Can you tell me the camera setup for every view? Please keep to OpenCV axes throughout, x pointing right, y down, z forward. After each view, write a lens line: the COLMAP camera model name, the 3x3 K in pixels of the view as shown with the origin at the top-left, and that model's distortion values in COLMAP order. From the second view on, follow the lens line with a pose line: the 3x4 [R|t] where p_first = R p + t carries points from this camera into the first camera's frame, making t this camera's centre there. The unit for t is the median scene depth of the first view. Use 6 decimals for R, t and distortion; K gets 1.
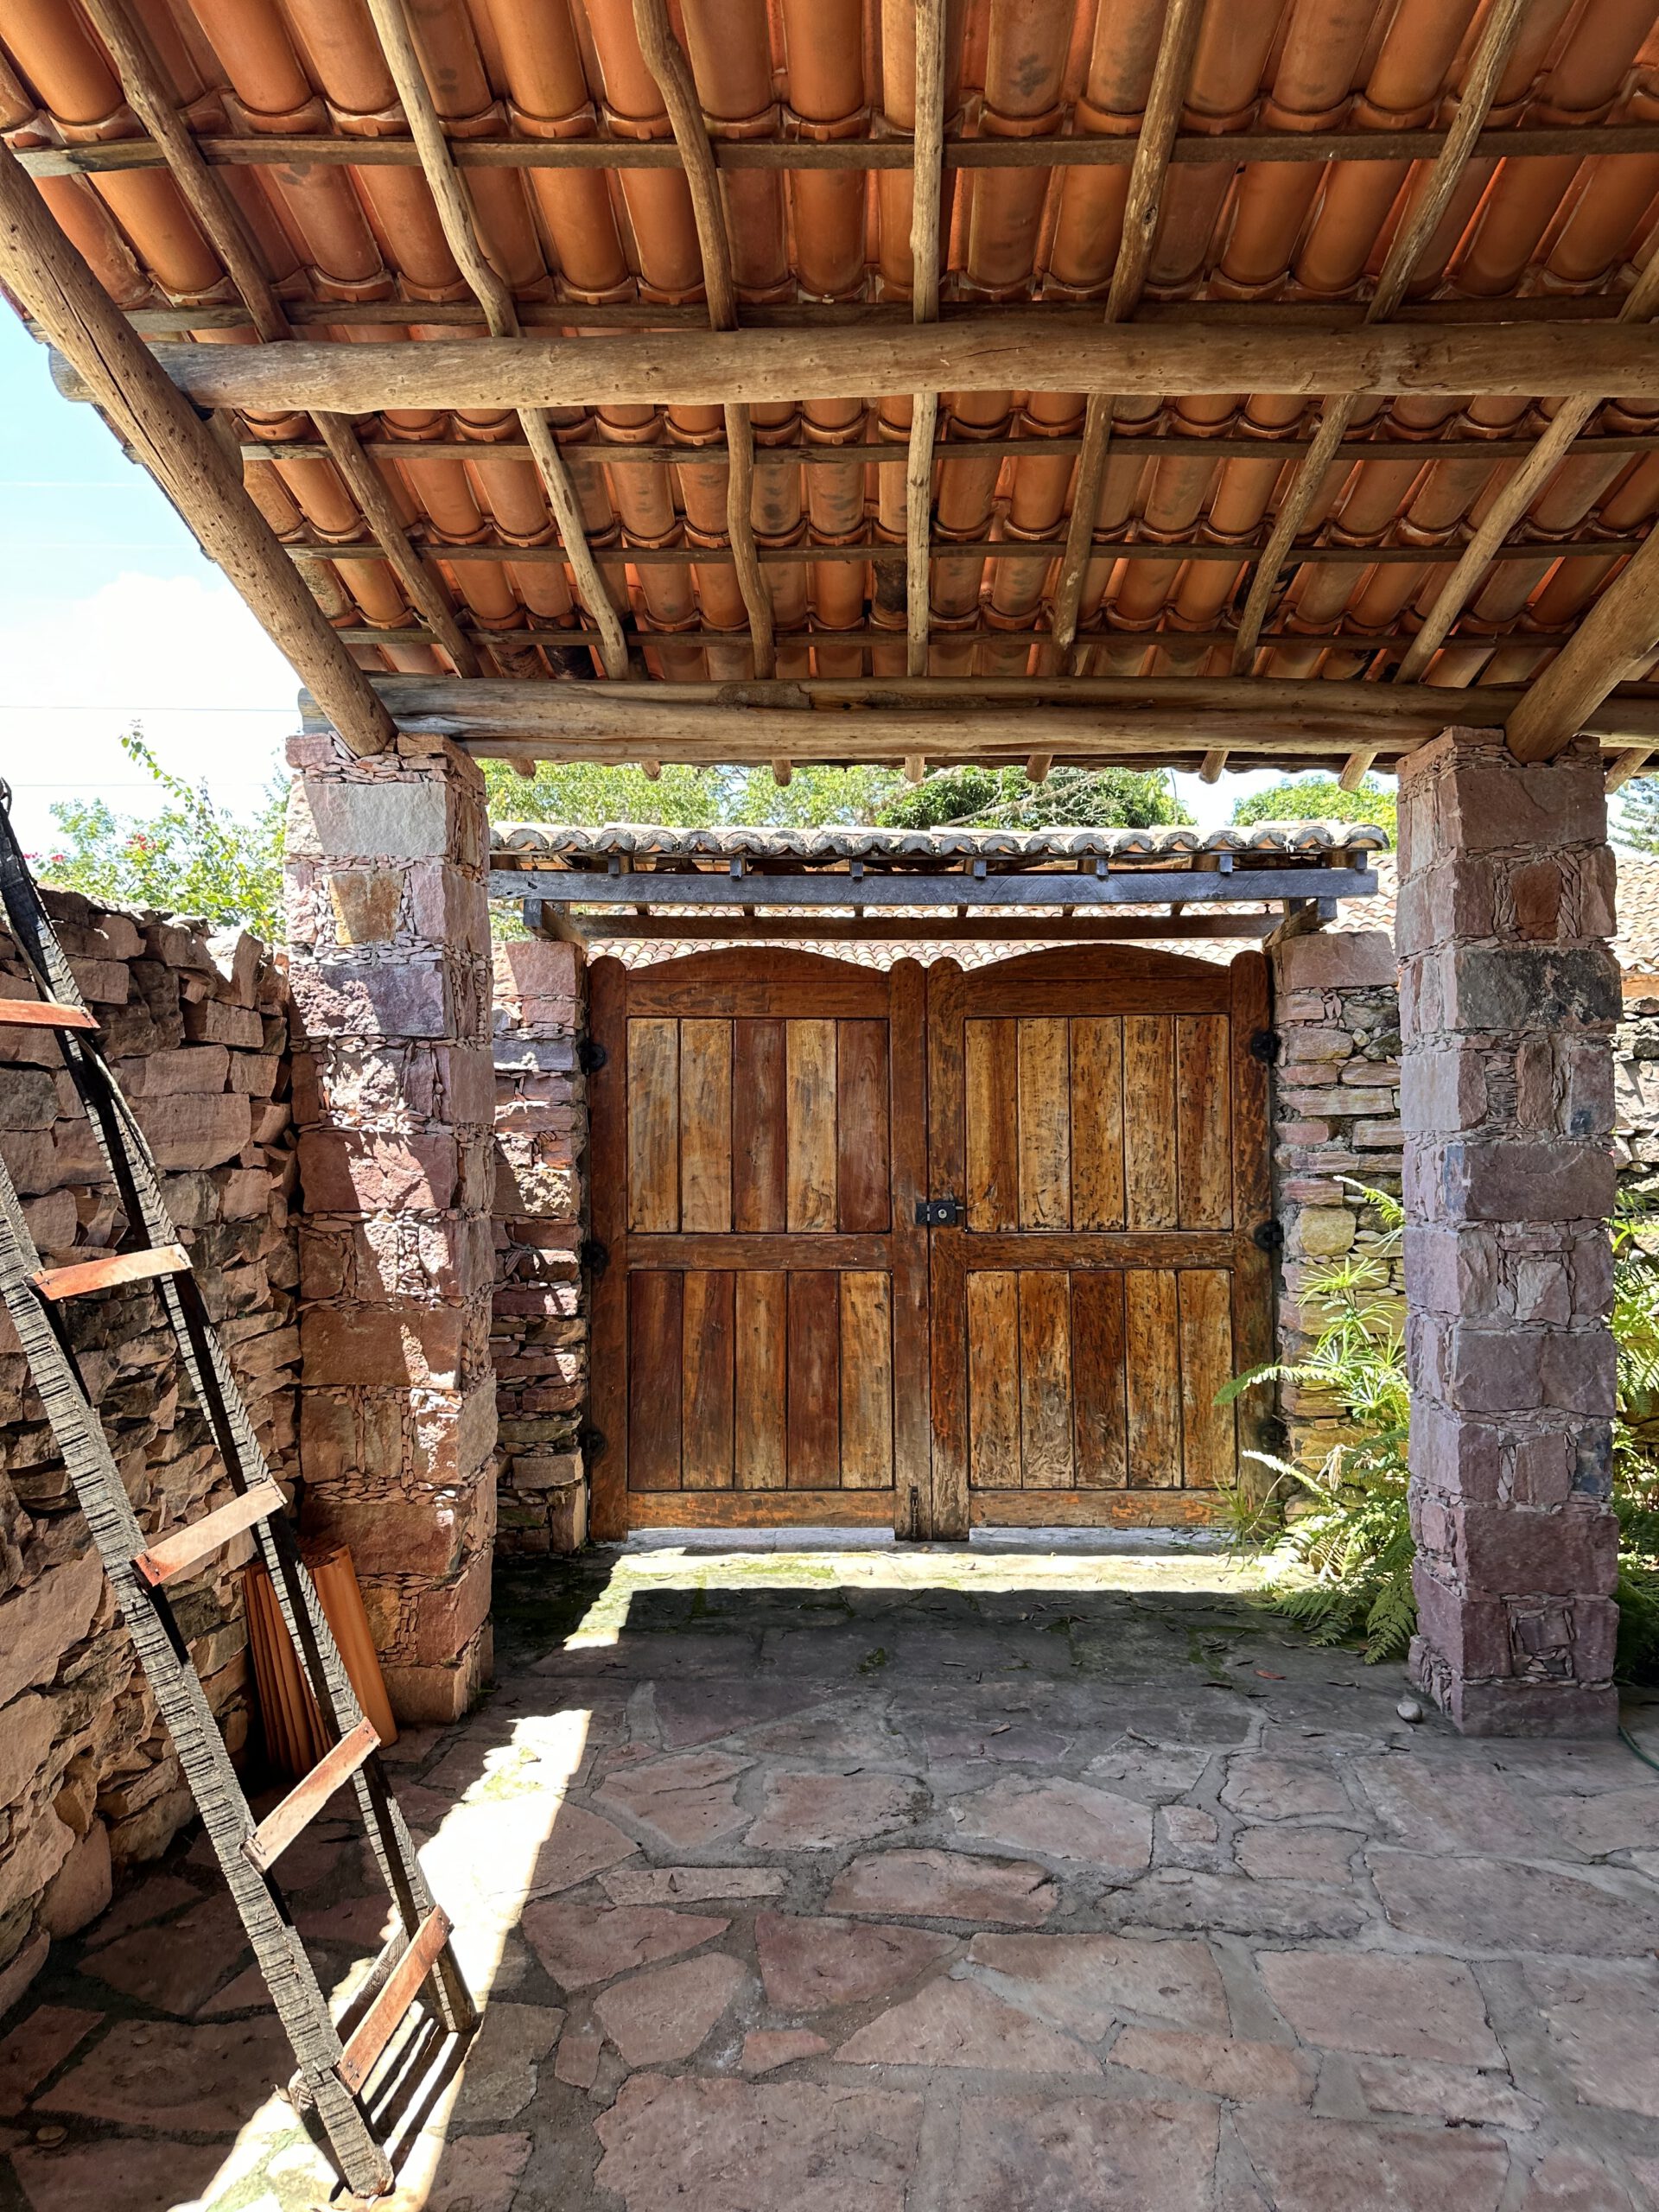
lens RADIAL K [[1557.4, 0, 829.0], [0, 1557.4, 1107.4], [0, 0, 1]] dist [0.046249, -0.061175]
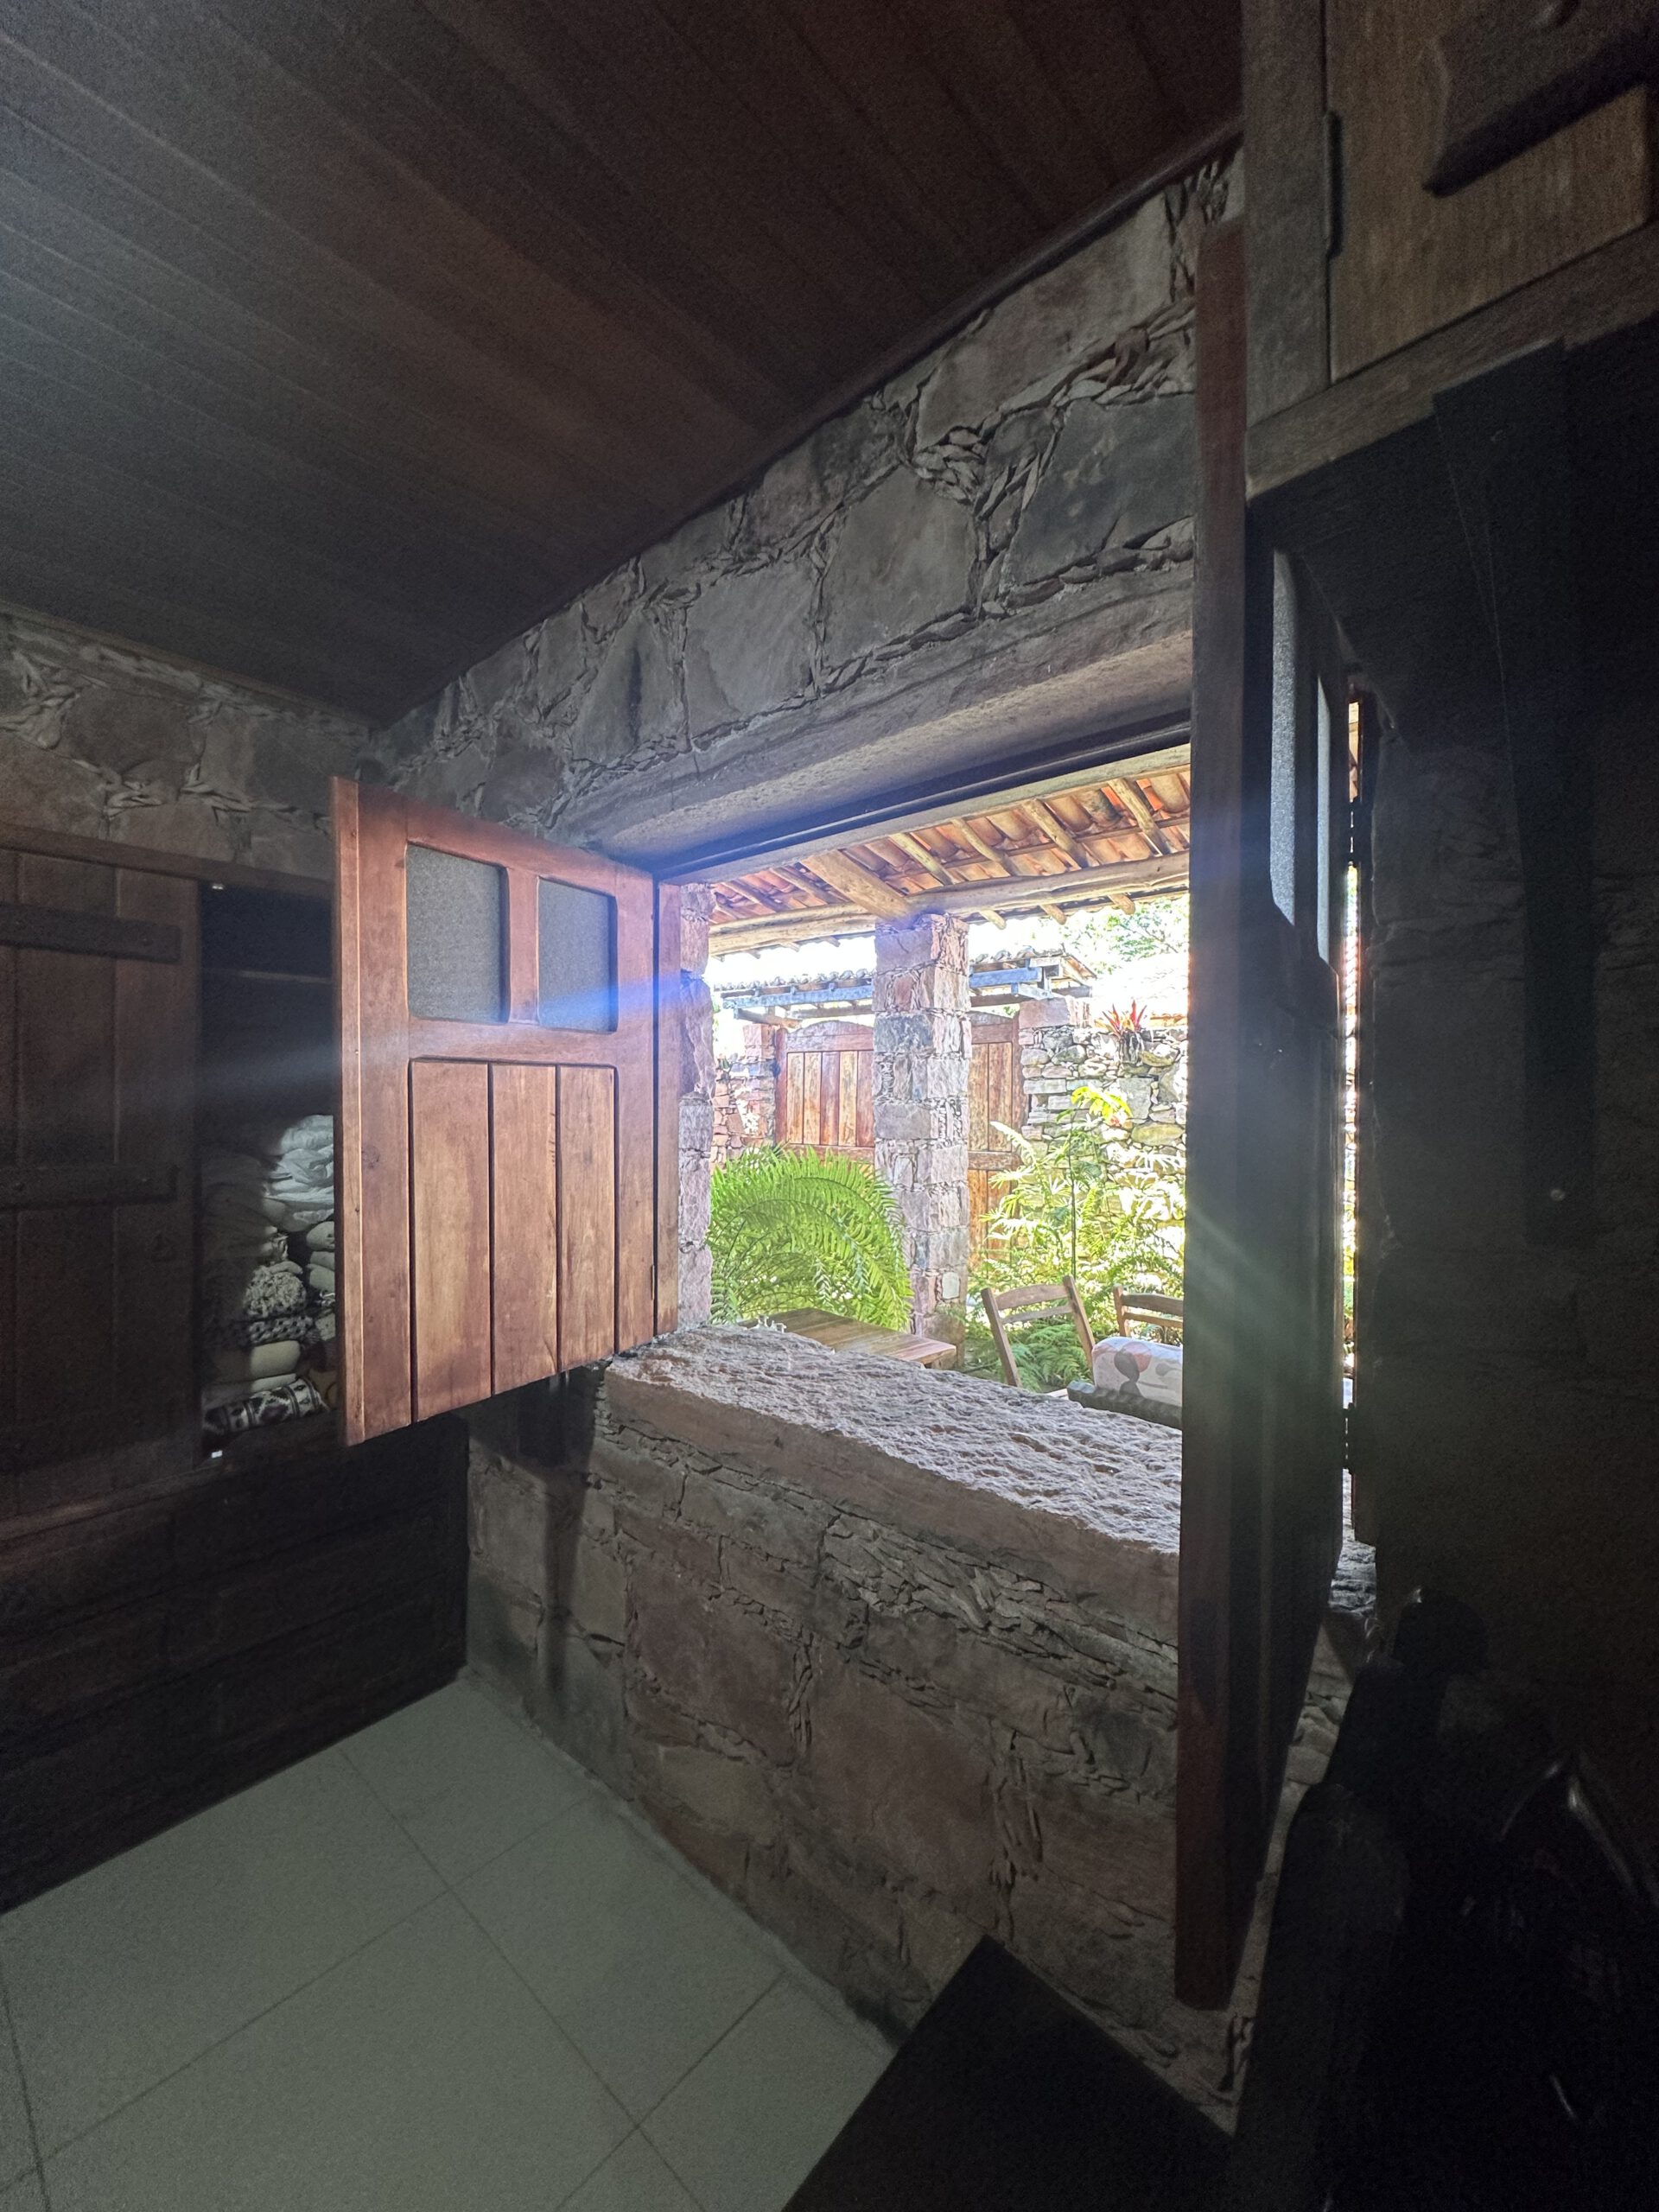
lens RADIAL K [[885.7, 0, 824.6], [0, 885.7, 1103.6], [0, 0, 1]] dist [-0.002259, 0.000616]
pose [[0.783767, 0.005469, -0.621031, 0.771342], [-0.000126, 0.999963, 0.008647, 0.007754], [0.621055, -0.006699, 0.783739, -0.026766]]
